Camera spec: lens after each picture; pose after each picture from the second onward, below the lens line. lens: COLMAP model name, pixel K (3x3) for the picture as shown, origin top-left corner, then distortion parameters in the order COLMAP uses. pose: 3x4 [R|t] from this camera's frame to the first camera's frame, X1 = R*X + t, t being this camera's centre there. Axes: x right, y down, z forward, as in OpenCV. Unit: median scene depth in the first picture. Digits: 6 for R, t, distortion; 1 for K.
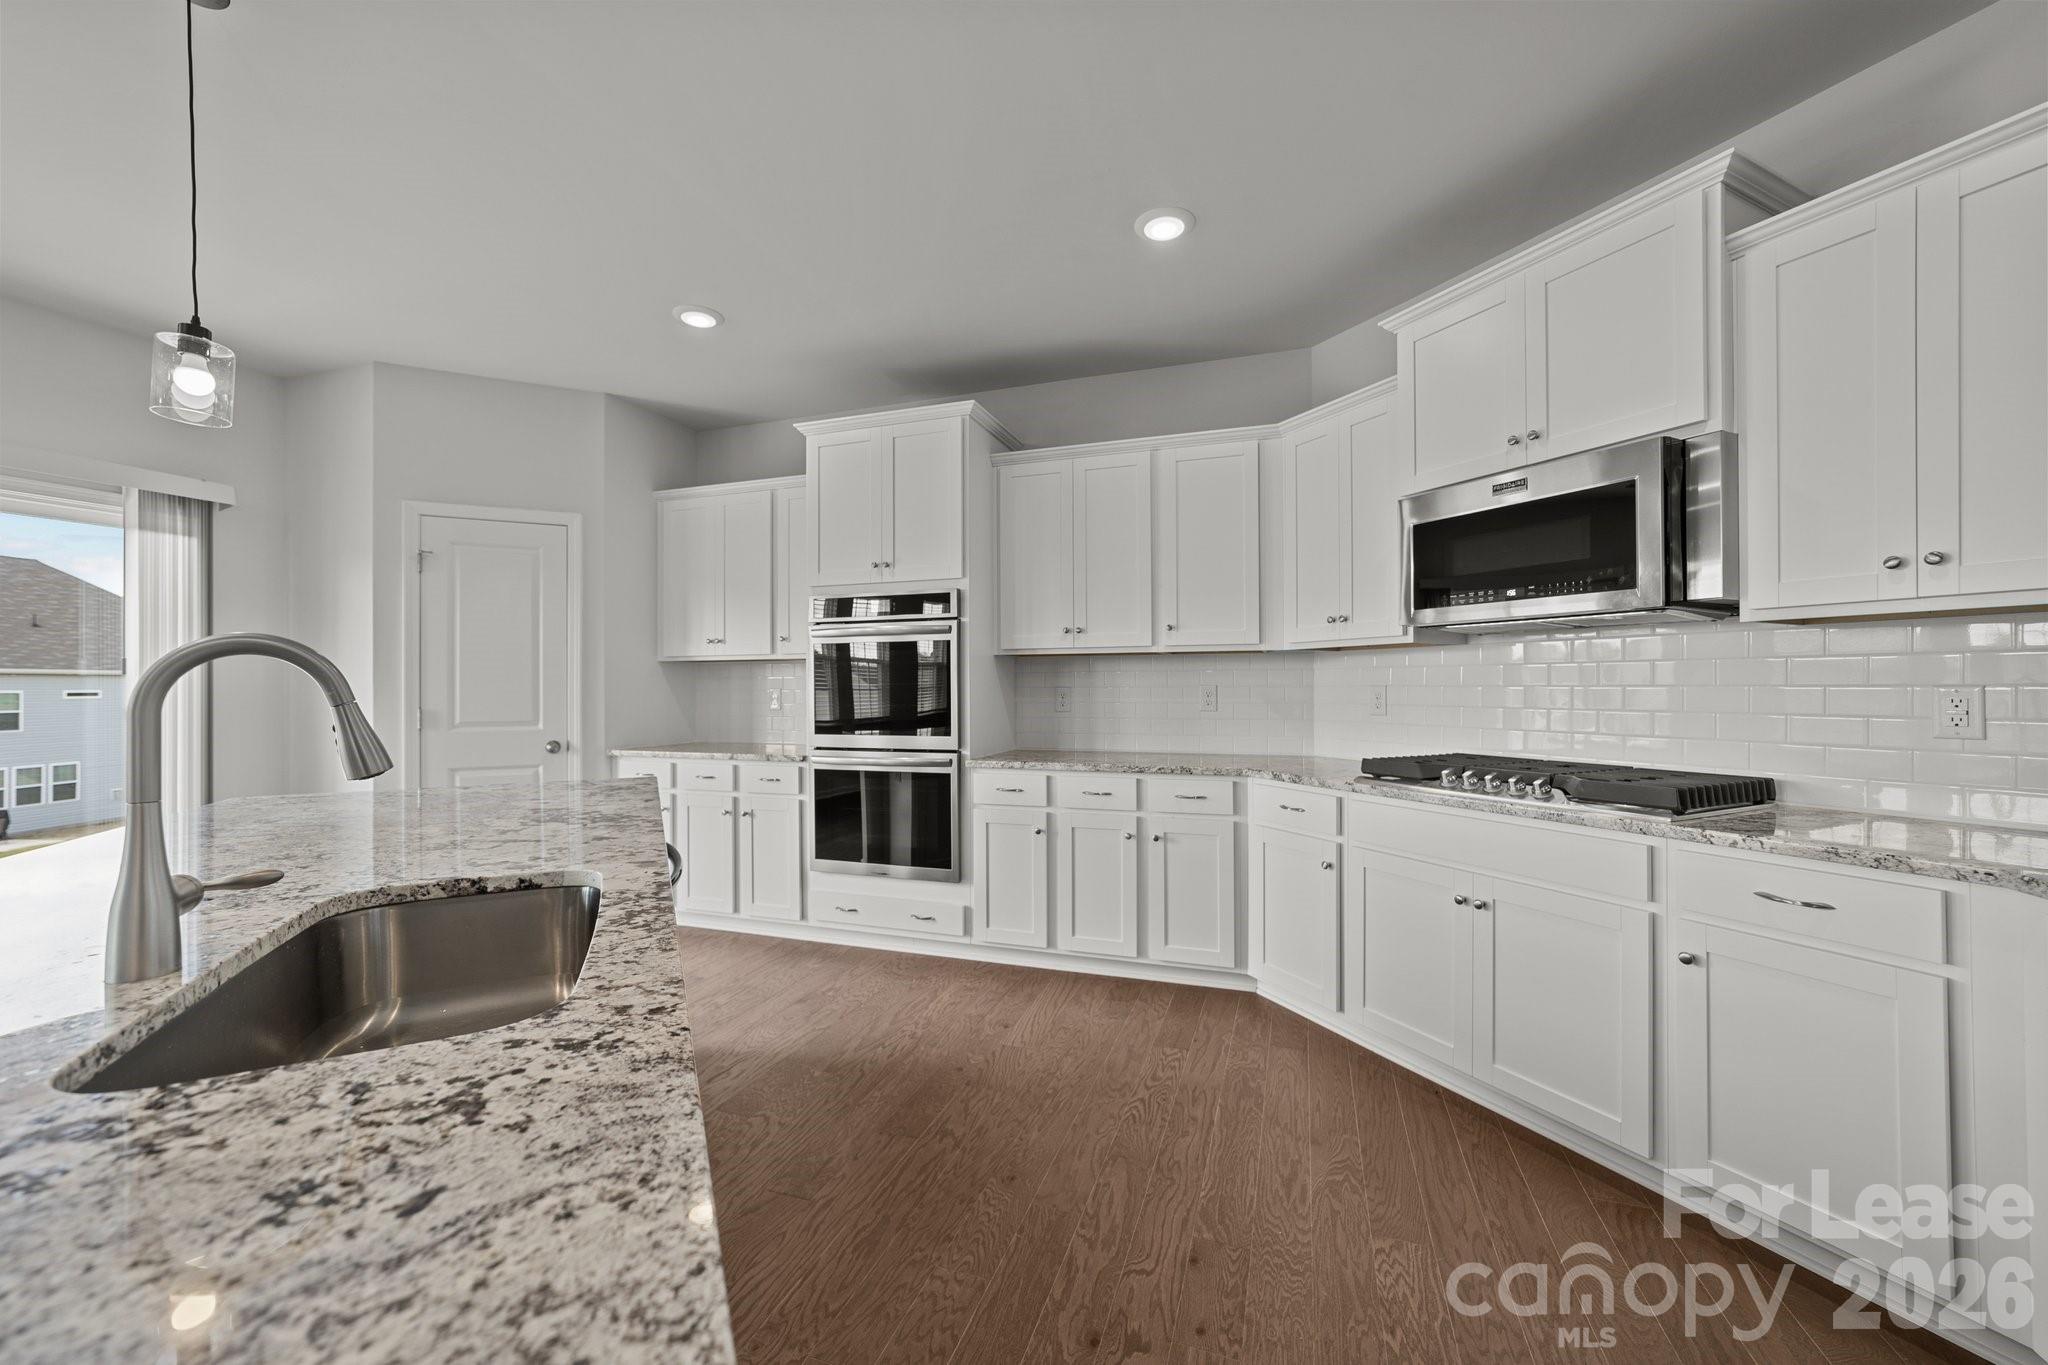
lens RADIAL K [[791.4, 0, 1020.3], [0, 791.4, 682.8], [0, 0, 1]] dist [-0.015299, 0.006458]
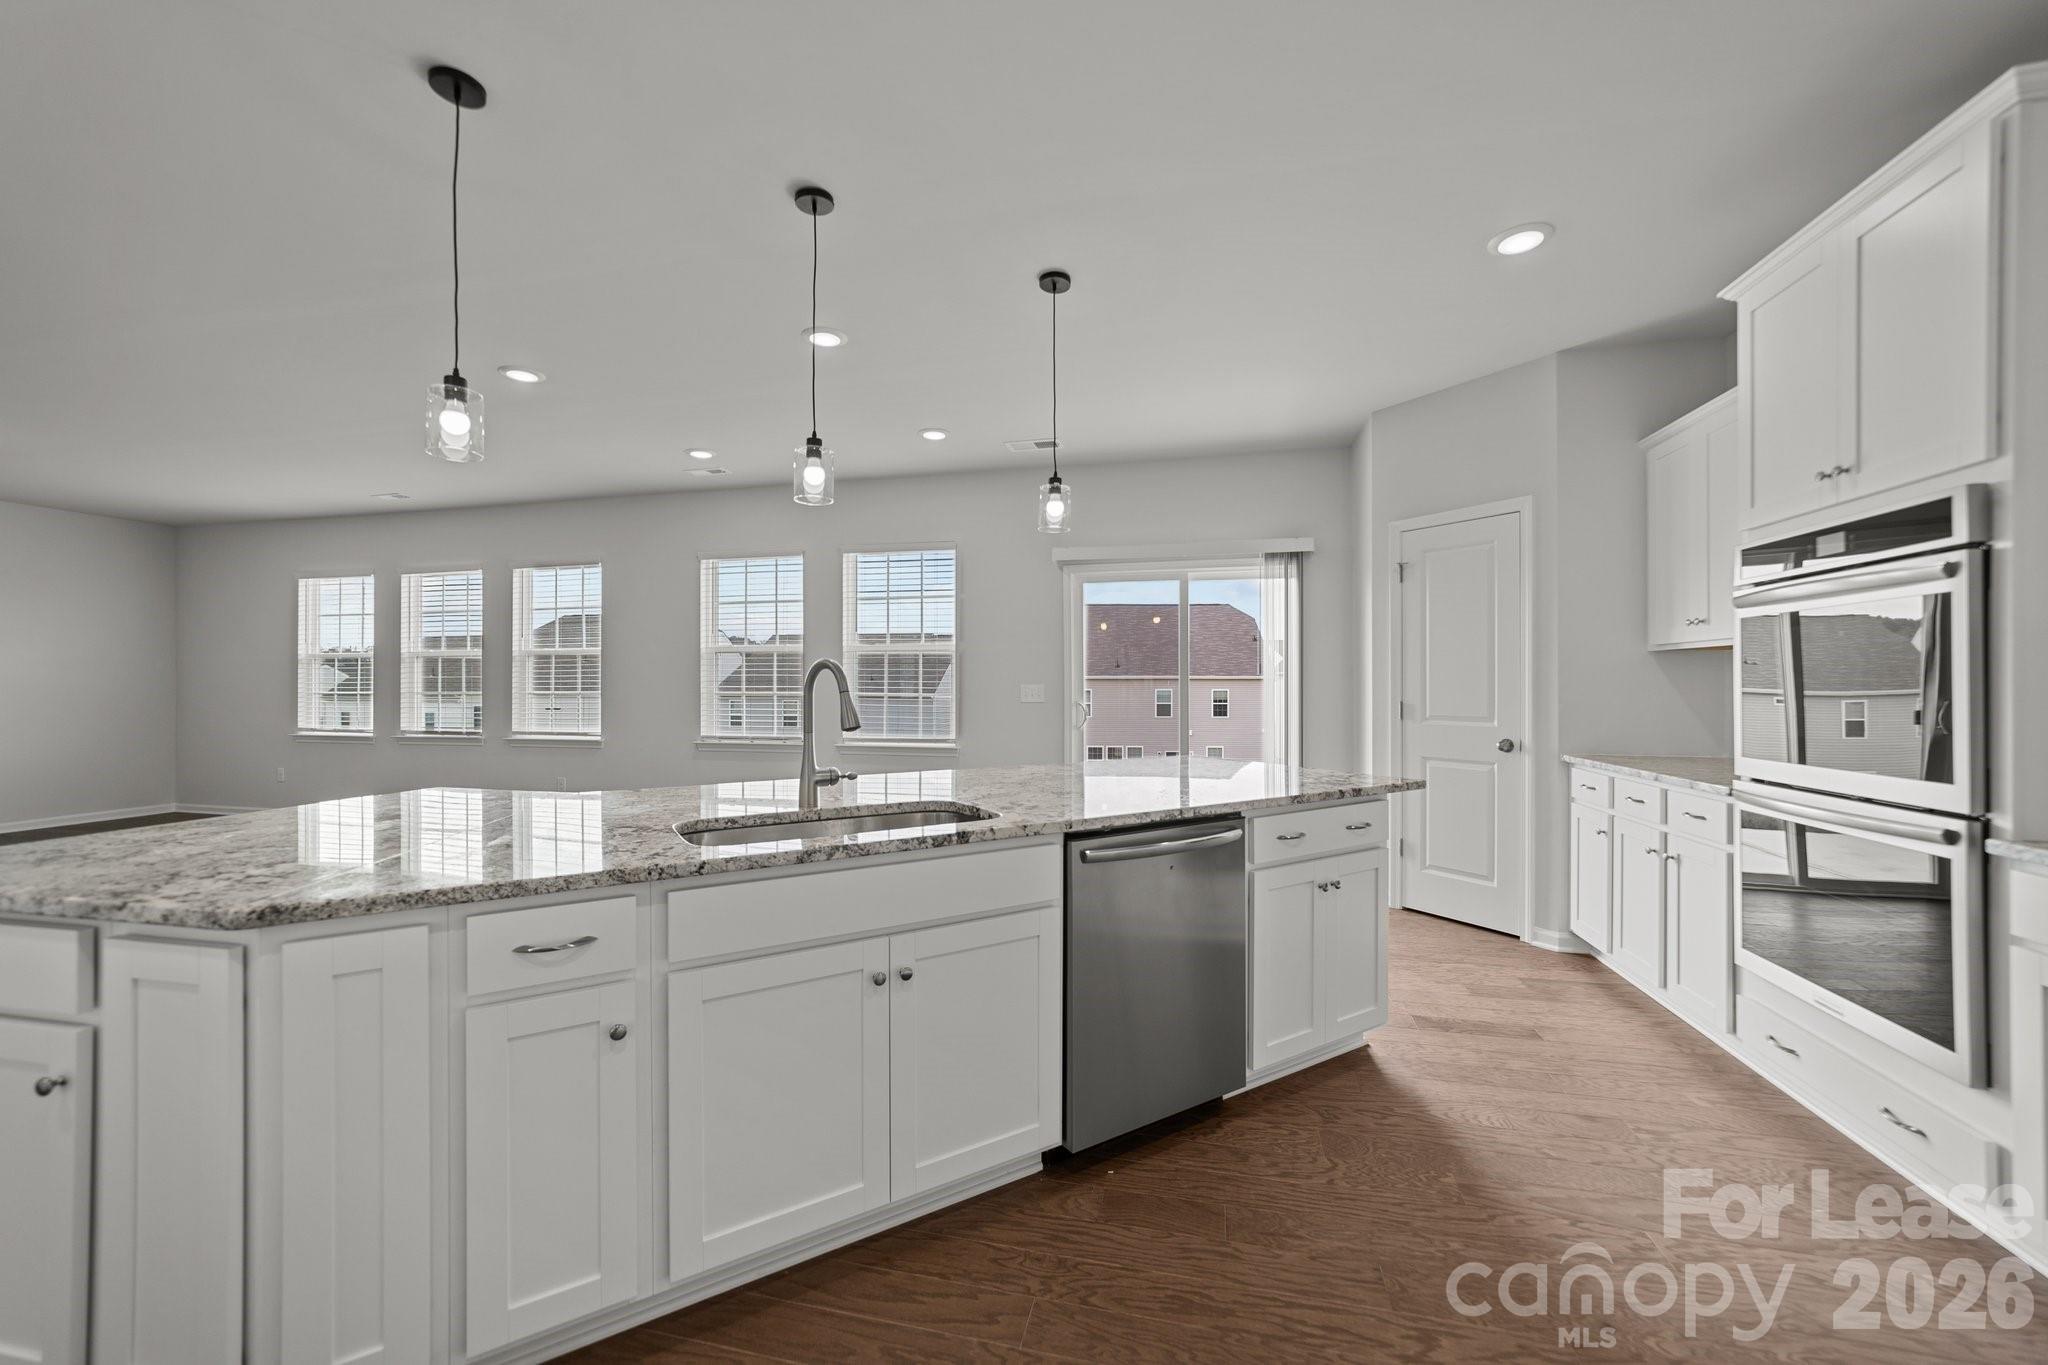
lens RADIAL K [[791.4, 0, 1024.0], [0, 791.4, 683.1], [0, 0, 1]] dist [-0.015299, 0.006458]
pose [[0.102925, 0.003176, -0.994684, 0.343029], [0.006126, 0.999974, 0.003827, -0.001885], [0.994670, -0.006487, 0.102903, 0.367021]]
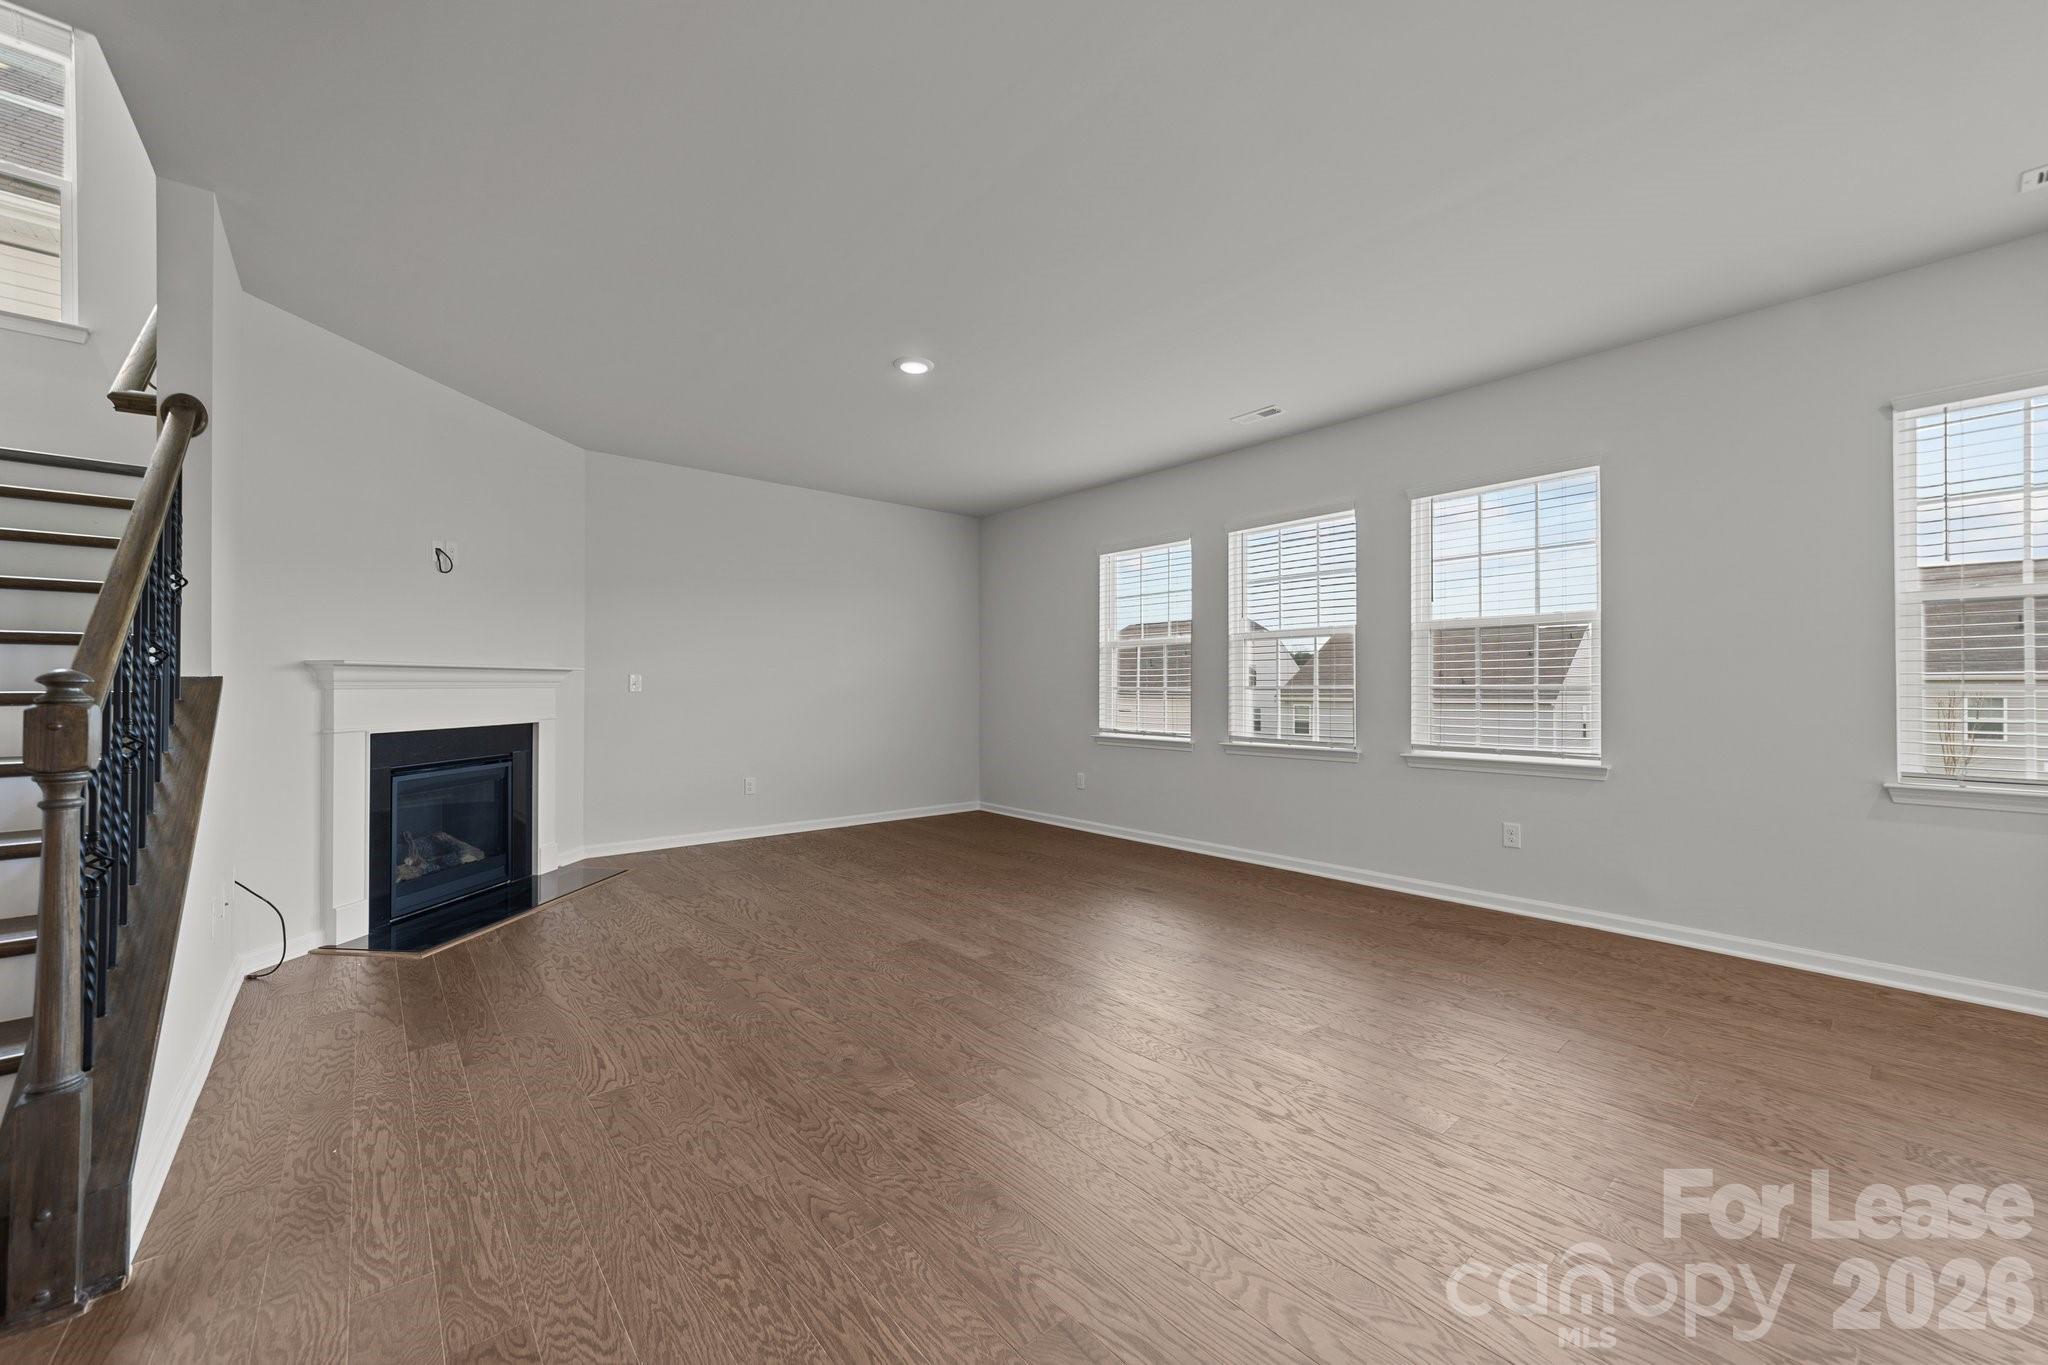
lens RADIAL K [[791.4, 0, 1028.2], [0, 791.4, 683.3], [0, 0, 1]] dist [-0.015299, 0.006458]
pose [[-0.496529, -0.000582, -0.868020, -0.280519], [0.006314, 0.999971, -0.004282, 0.018155], [0.867997, -0.007607, -0.496511, -0.584091]]
